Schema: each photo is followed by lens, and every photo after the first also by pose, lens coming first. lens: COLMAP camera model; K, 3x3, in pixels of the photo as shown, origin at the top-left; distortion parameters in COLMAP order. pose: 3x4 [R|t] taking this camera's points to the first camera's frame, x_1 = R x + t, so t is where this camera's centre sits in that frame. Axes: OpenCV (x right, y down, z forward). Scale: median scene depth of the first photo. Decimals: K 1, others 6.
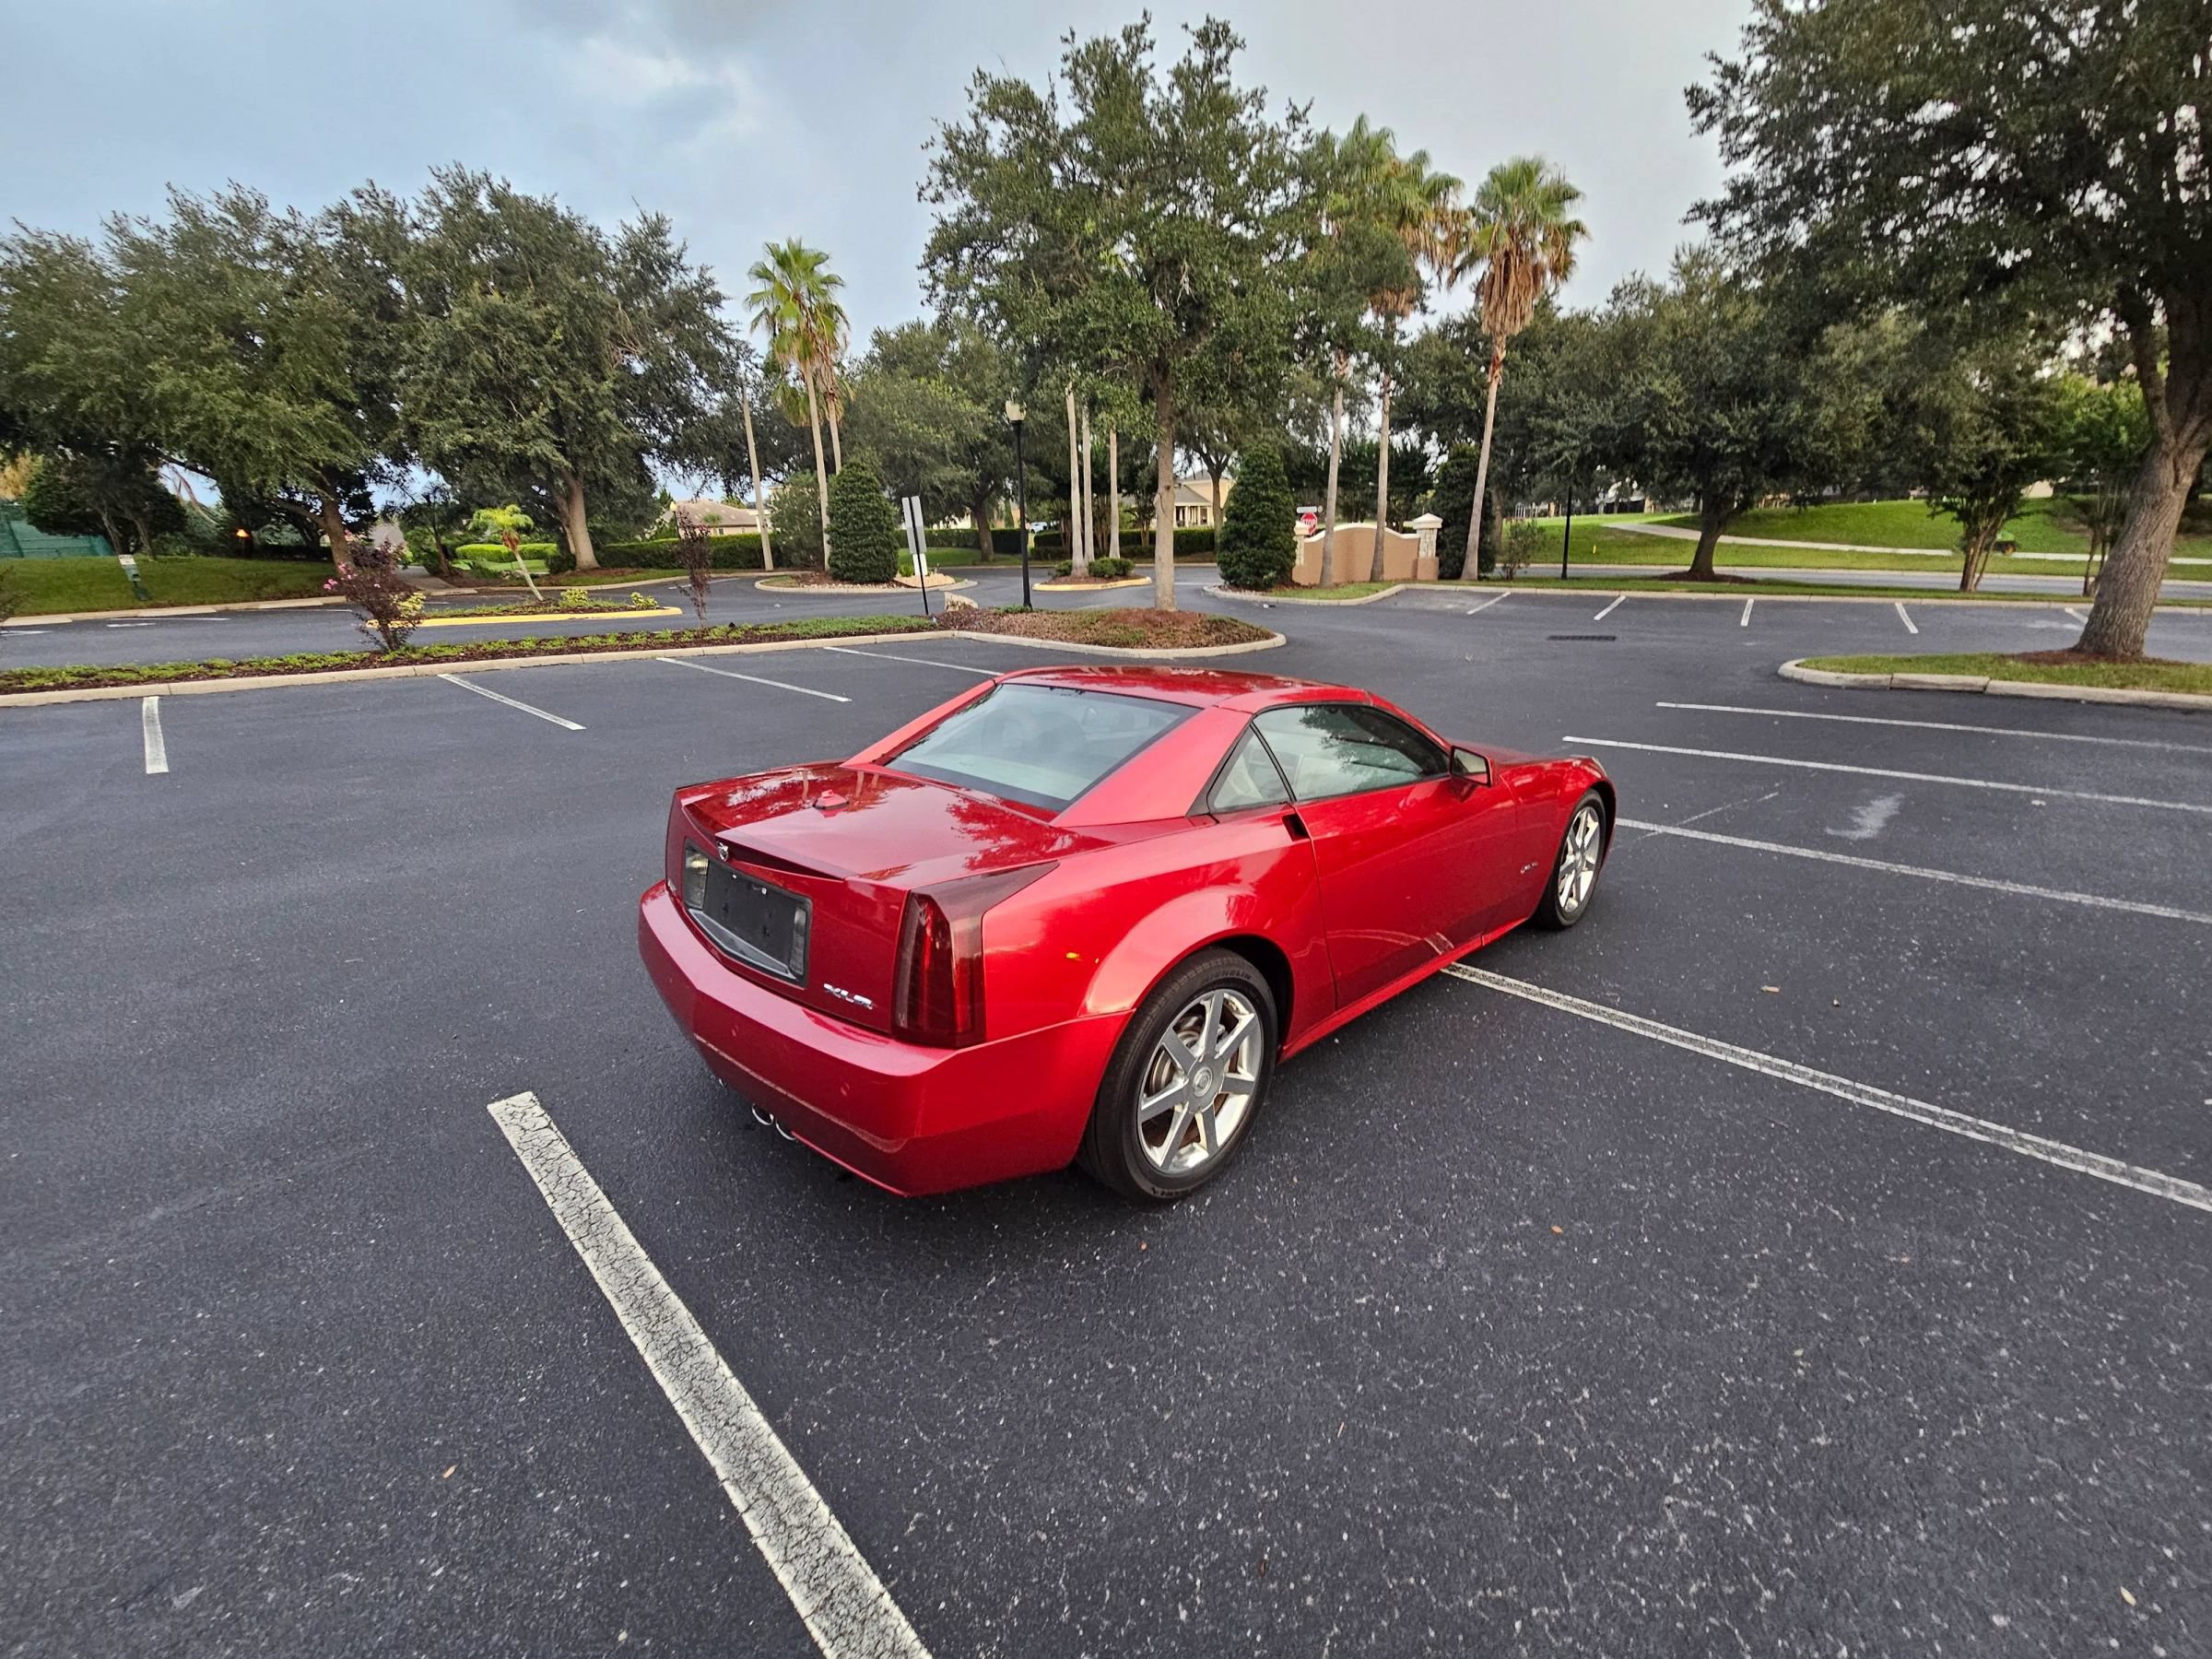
lens RADIAL K [[918.6, 0, 1106.0], [0, 918.6, 829.5], [0, 0, 1]] dist [-0.002587, 0.000478]
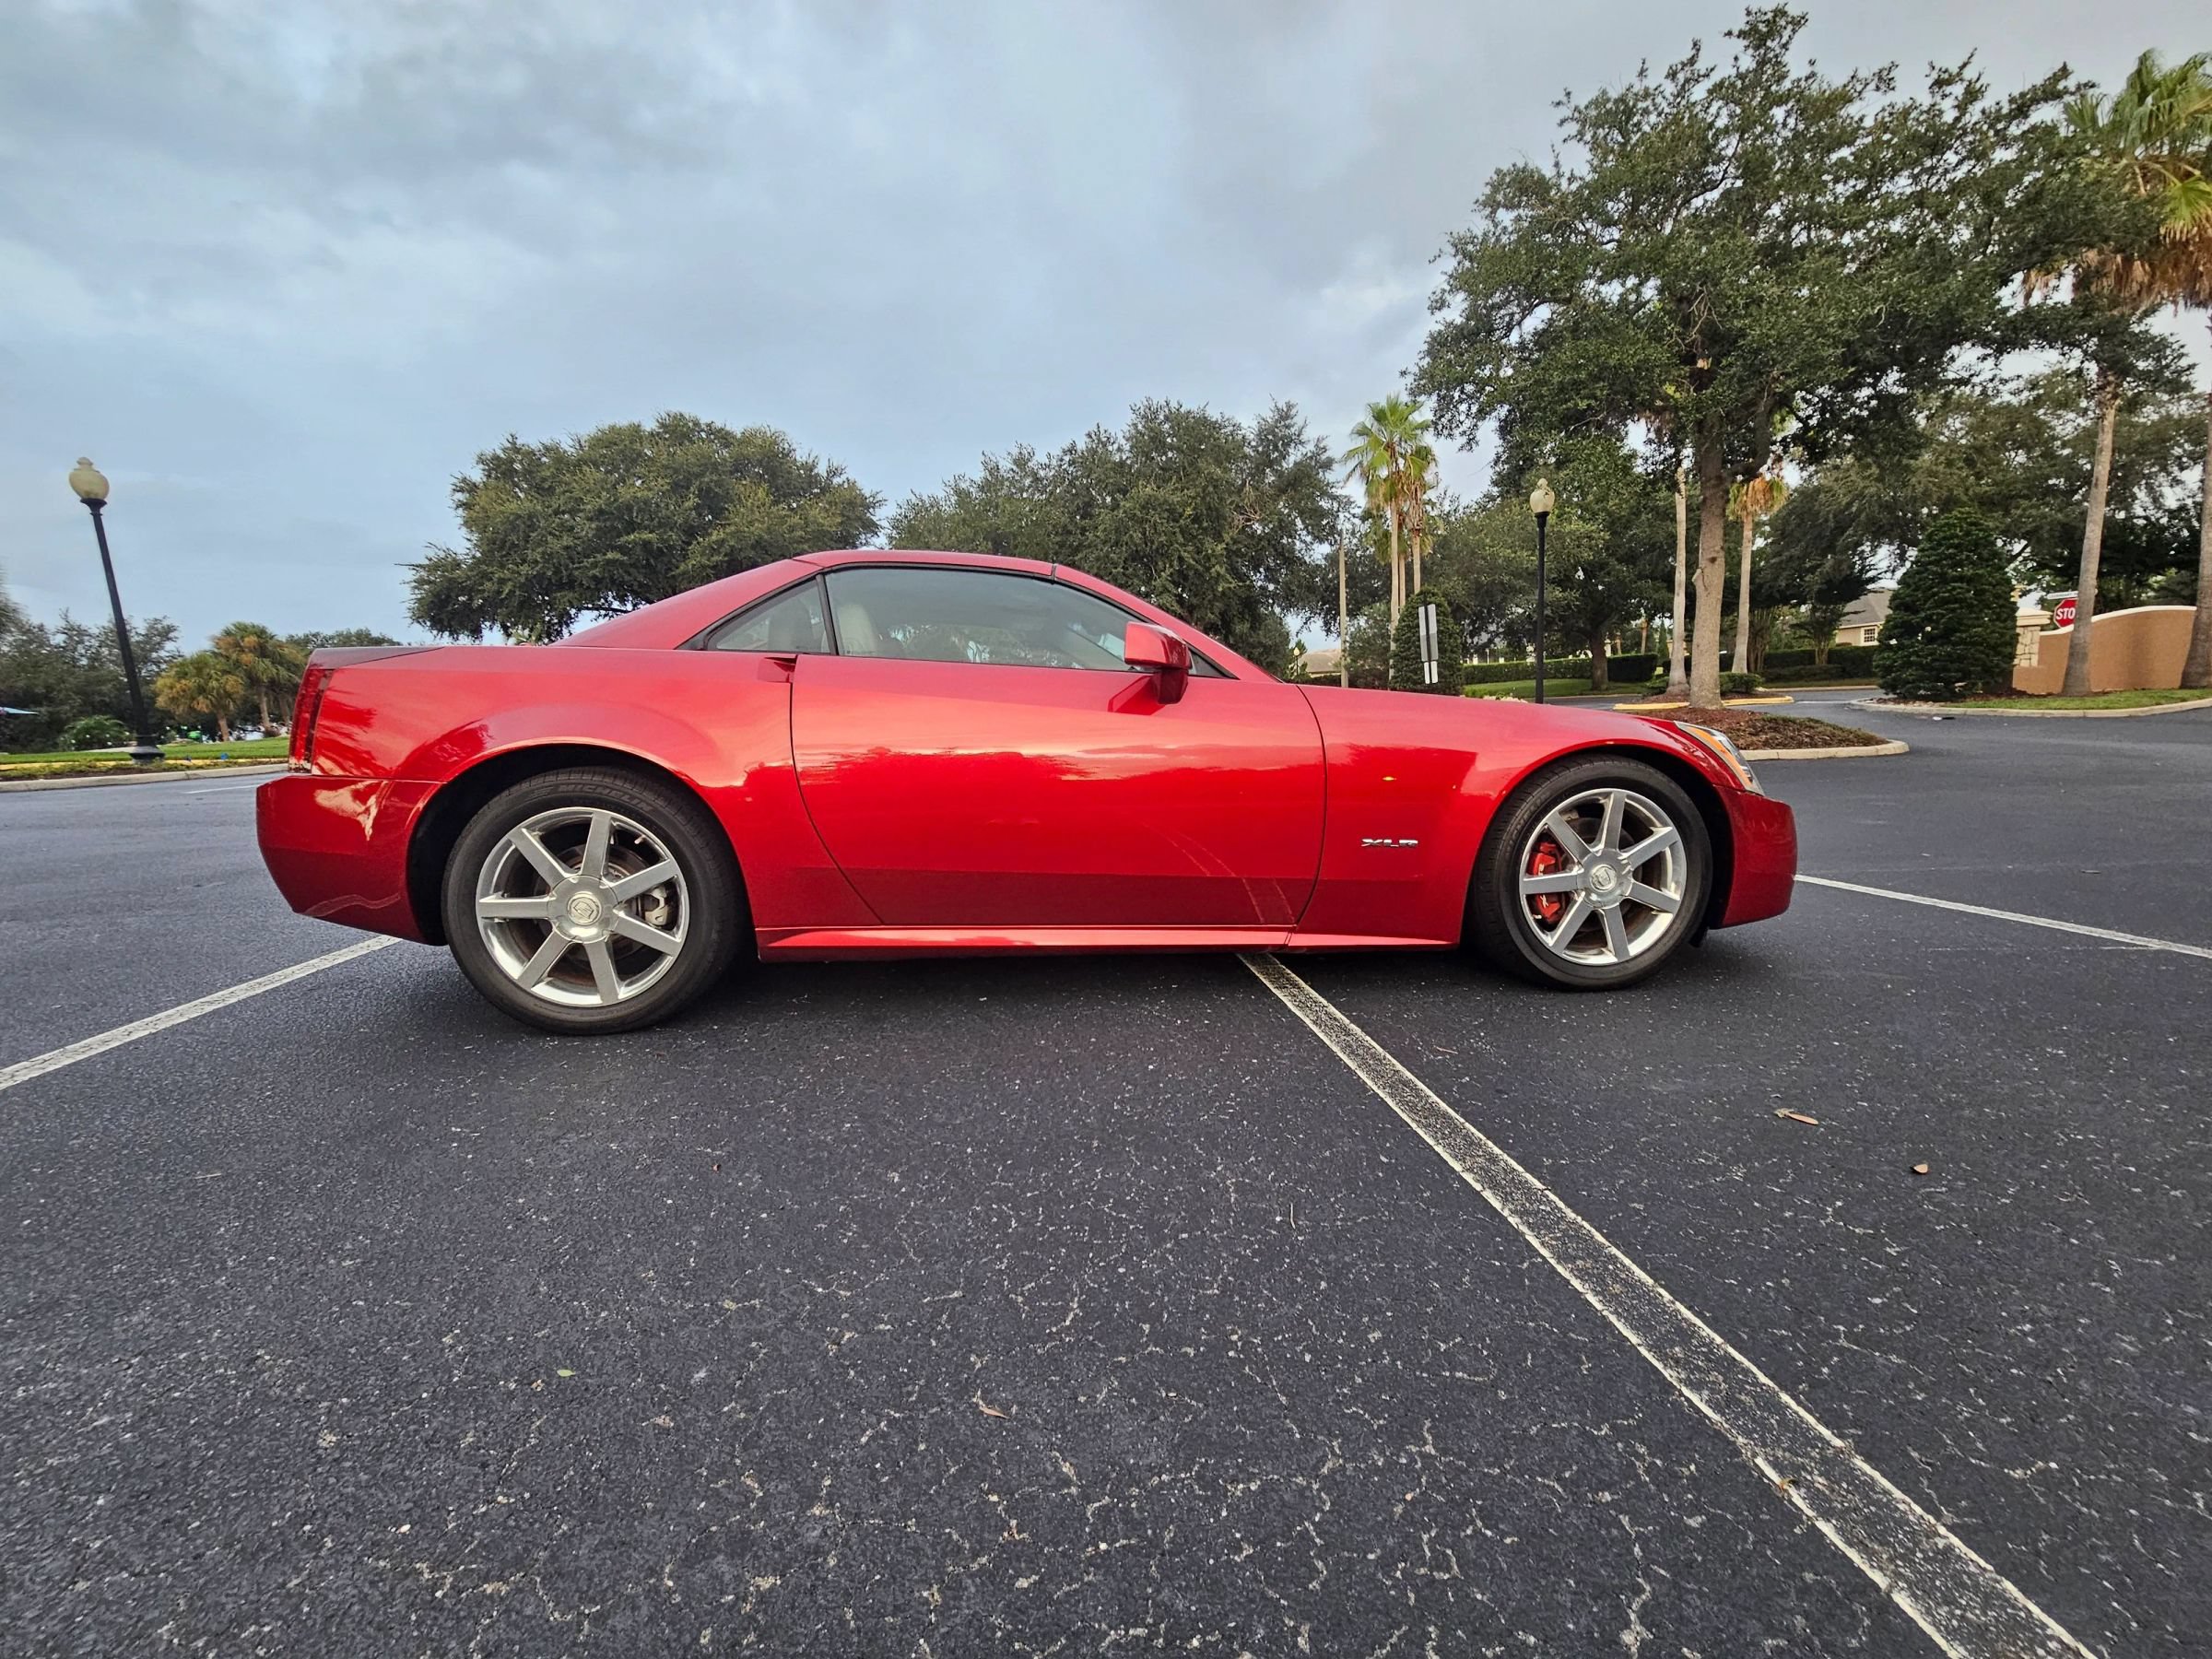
lens RADIAL K [[912.6, 0, 1103.8], [0, 912.6, 836.3], [0, 0, 1]] dist [0.007030, -0.004305]
pose [[0.783895, 0.072899, -0.616599, 0.121571], [-0.162558, 0.982540, -0.090499, 0.023304], [0.599236, 0.171175, 0.782059, 0.059523]]
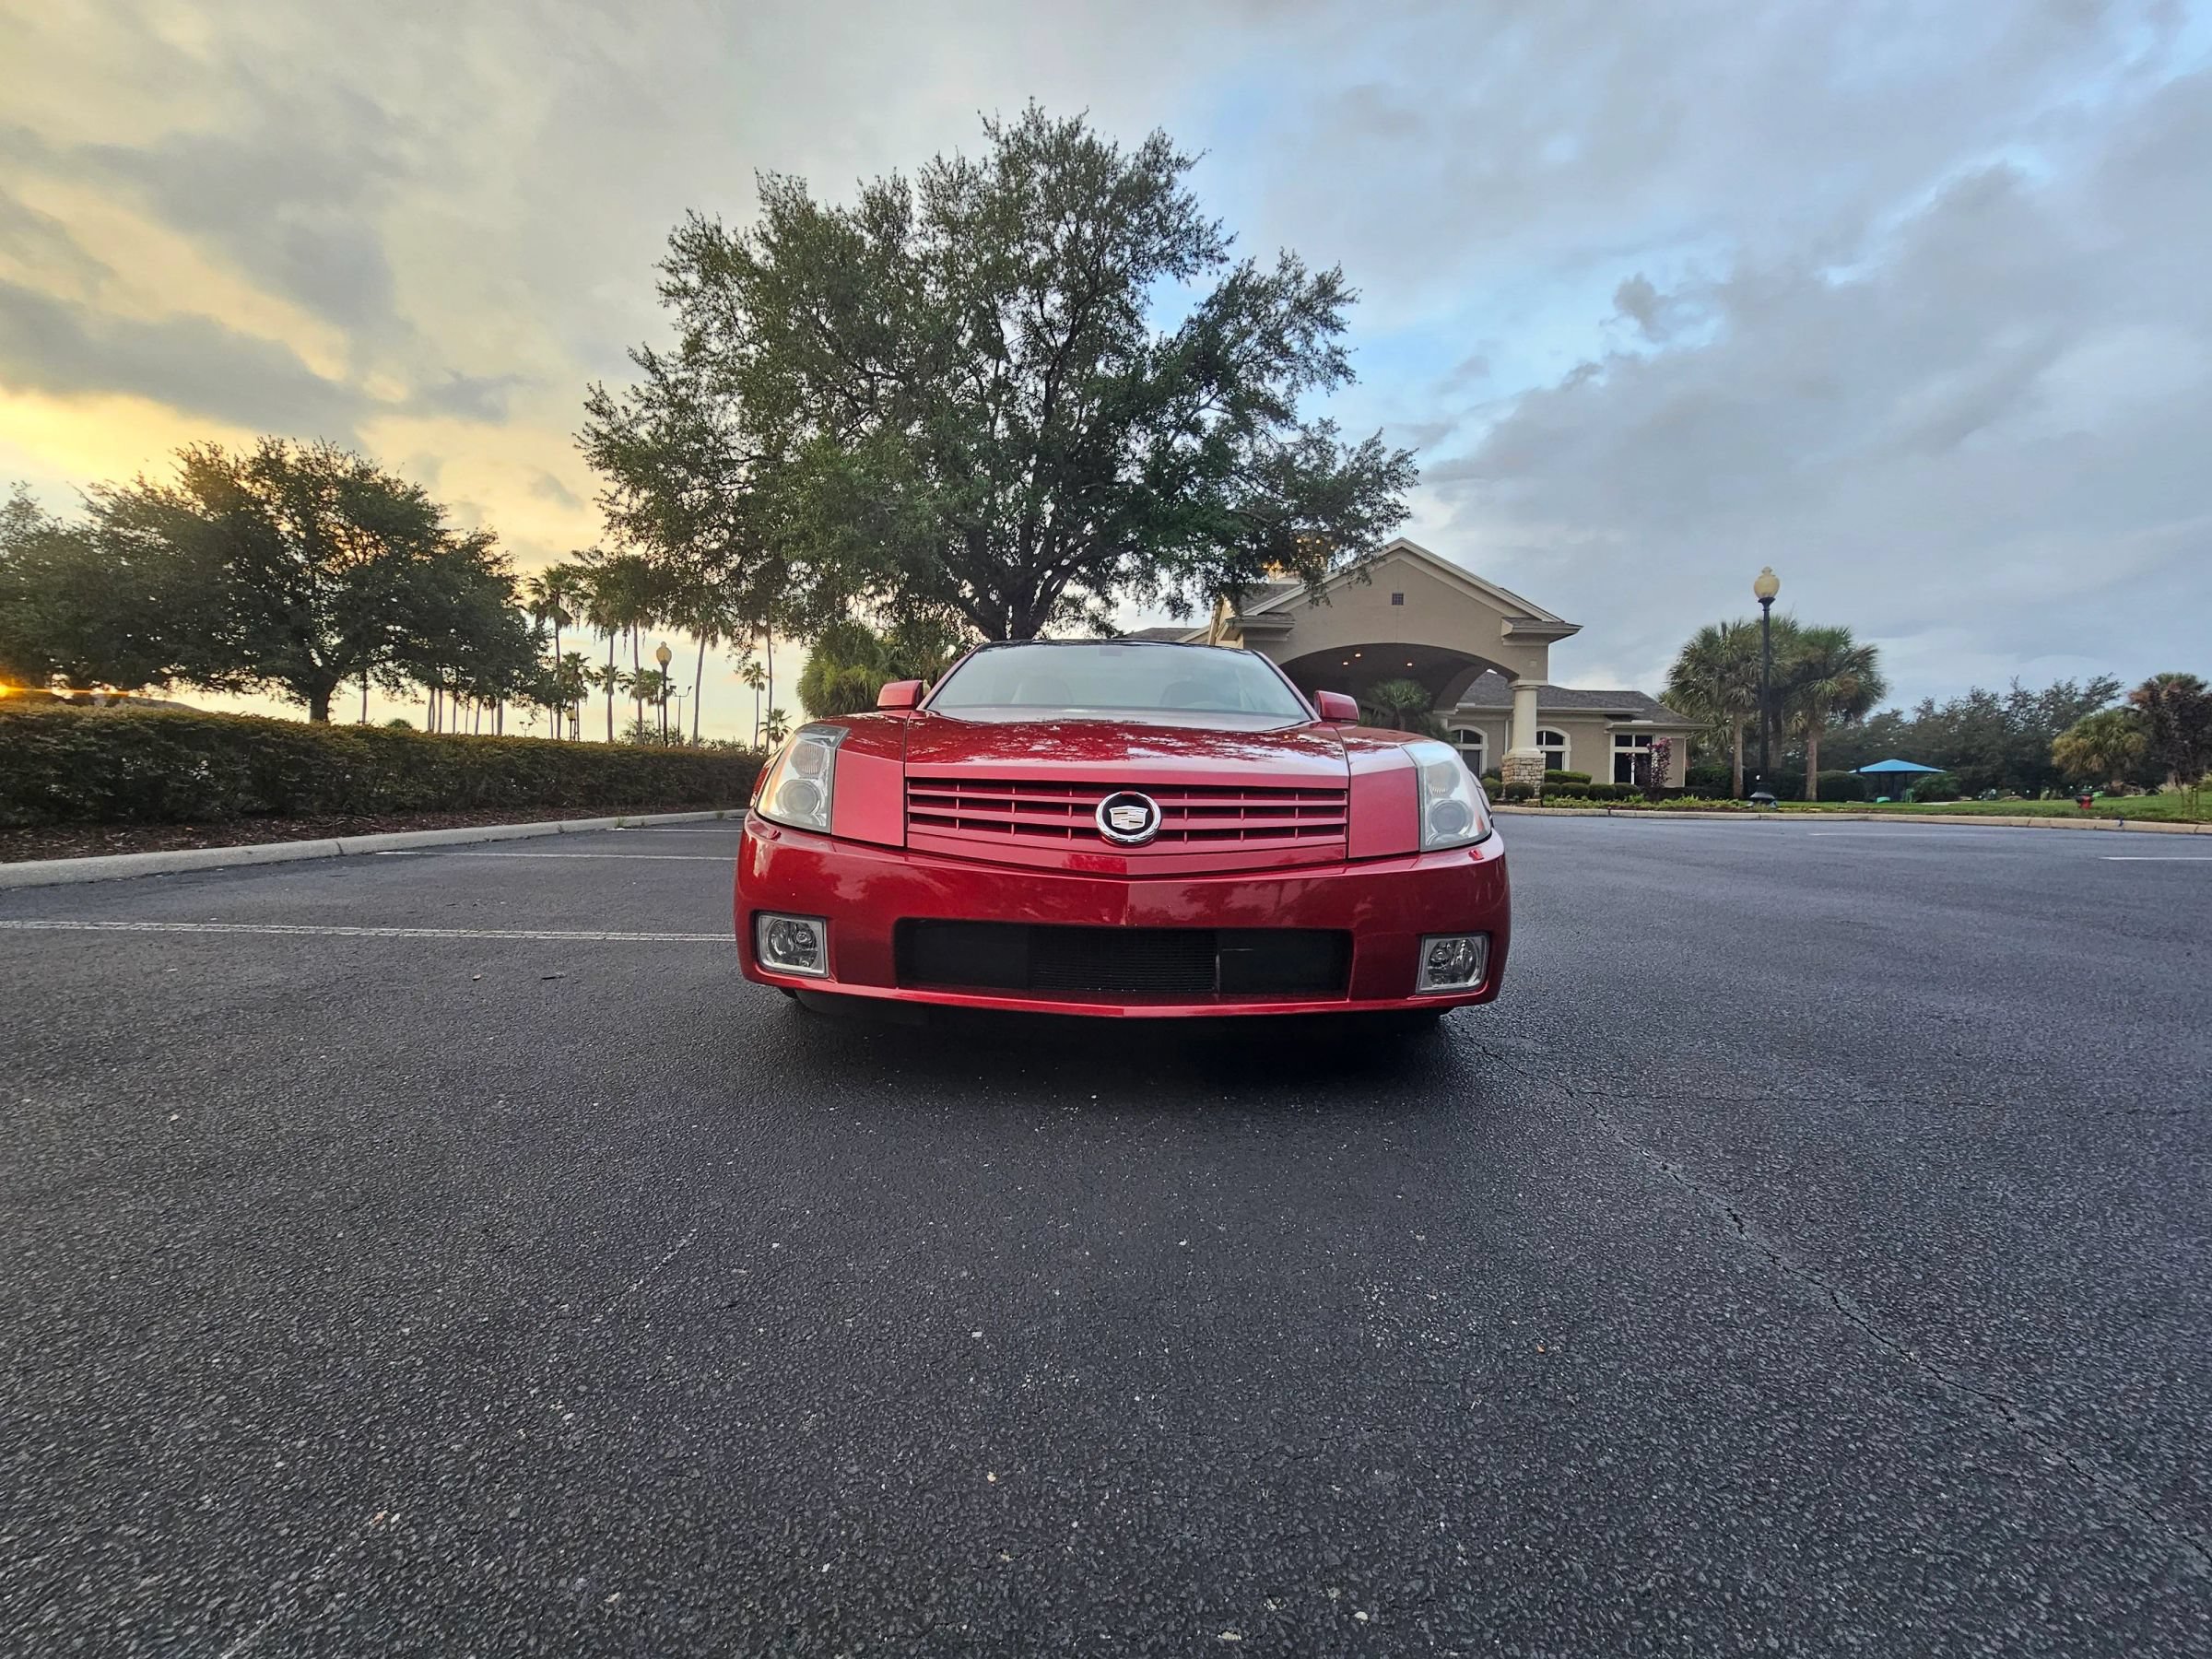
lens RADIAL K [[918.8, 0, 1105.0], [0, 918.8, 840.8], [0, 0, 1]] dist [-0.002531, 0.000273]
pose [[-0.702526, 0.041526, -0.710446, 0.155641], [-0.208956, 0.942257, 0.261703, -0.034478], [0.680290, 0.332305, -0.653283, 0.284154]]
